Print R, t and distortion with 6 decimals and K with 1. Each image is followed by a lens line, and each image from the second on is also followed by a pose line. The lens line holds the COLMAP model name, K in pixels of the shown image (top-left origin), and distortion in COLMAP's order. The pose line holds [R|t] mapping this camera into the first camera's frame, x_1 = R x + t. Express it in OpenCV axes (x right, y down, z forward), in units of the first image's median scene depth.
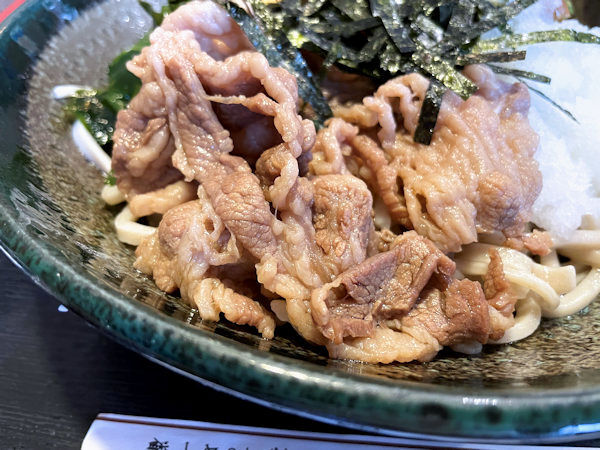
lens RADIAL K [[469.4, 0, 299.4], [0, 469.4, 241.9], [0, 0, 1]] dist [-0.000582, -0.002175]
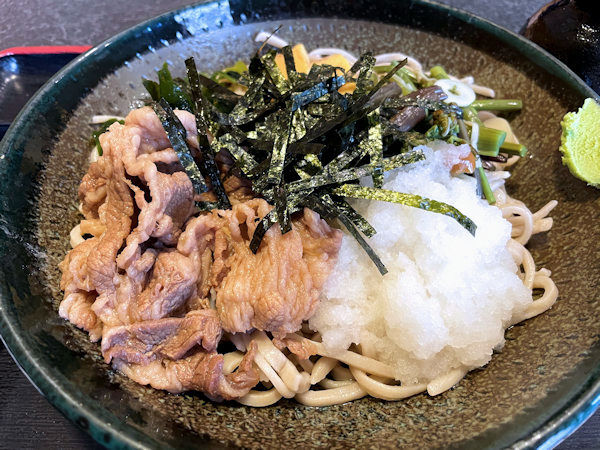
lens RADIAL K [[471.7, 0, 300.0], [0, 471.7, 225.0], [0, 0, 1]] dist [-0.000449, -0.001257]
pose [[0.908563, 0.330619, -0.255353, 0.798066], [-0.312046, 0.943520, 0.111347, -0.533493], [0.277743, -0.021484, 0.960415, -0.346283]]
